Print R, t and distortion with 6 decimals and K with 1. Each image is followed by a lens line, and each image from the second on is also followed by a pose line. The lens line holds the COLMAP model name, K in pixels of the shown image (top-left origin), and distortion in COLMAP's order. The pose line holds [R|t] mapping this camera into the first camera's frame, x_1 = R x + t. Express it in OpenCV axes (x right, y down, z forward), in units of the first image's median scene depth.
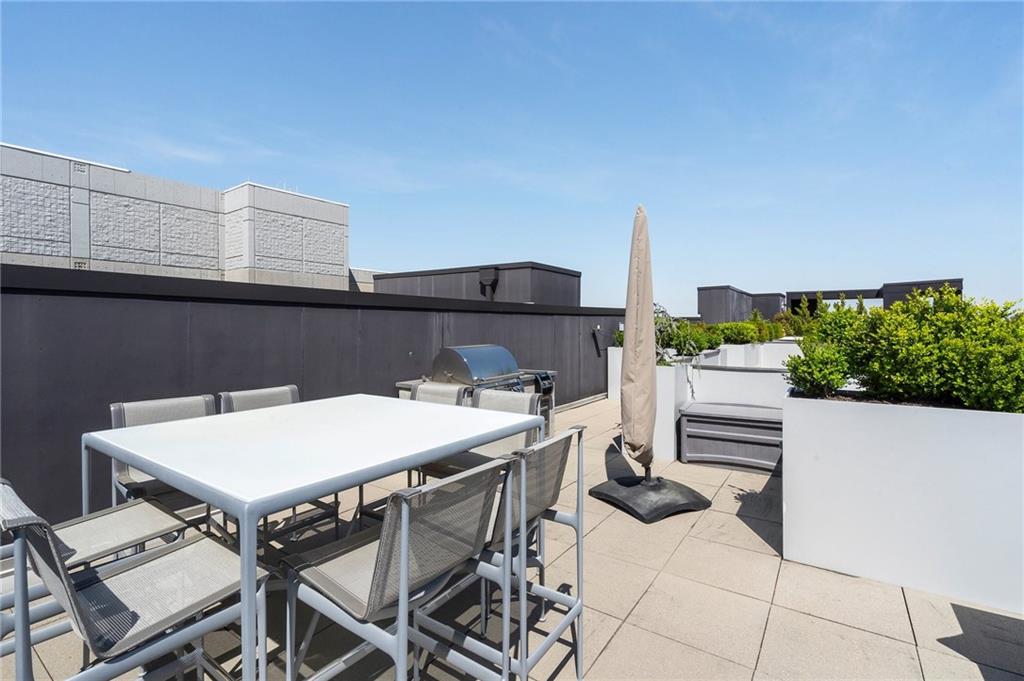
lens RADIAL K [[464.0, 0, 505.3], [0, 464.0, 347.3], [0, 0, 1]] dist [-0.000163, -0.000922]
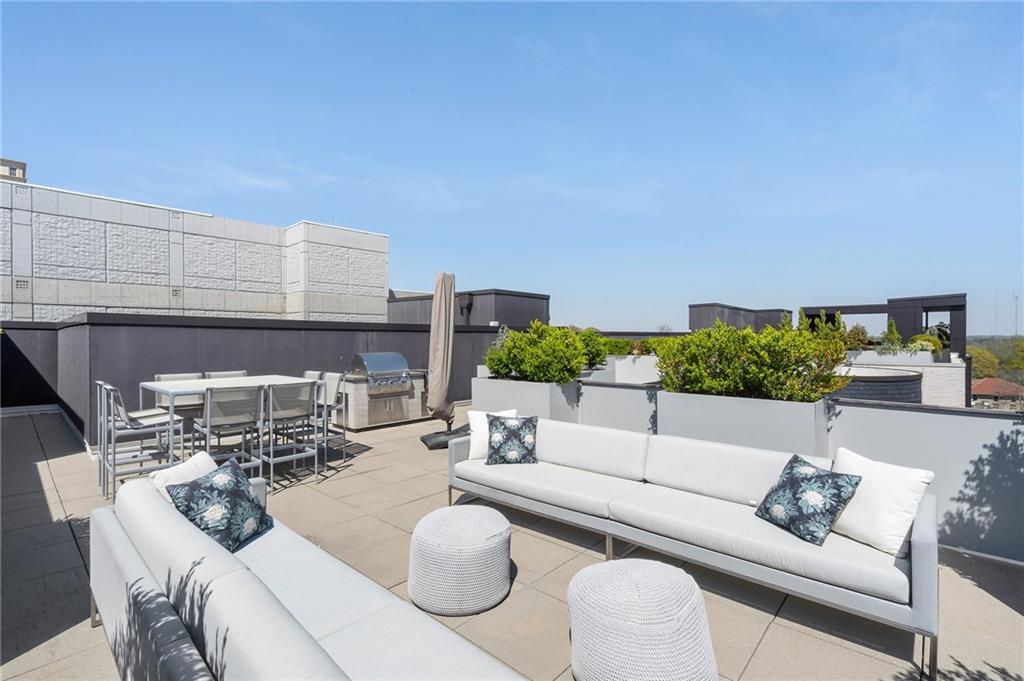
lens RADIAL K [[459.1, 0, 490.3], [0, 459.1, 362.6], [0, 0, 1]] dist [0.034890, 0.000628]
pose [[0.986471, 0.010944, -0.163570, 0.155470], [-0.010589, 0.999939, 0.003045, 0.005594], [0.163593, -0.001272, 0.986527, -0.135181]]
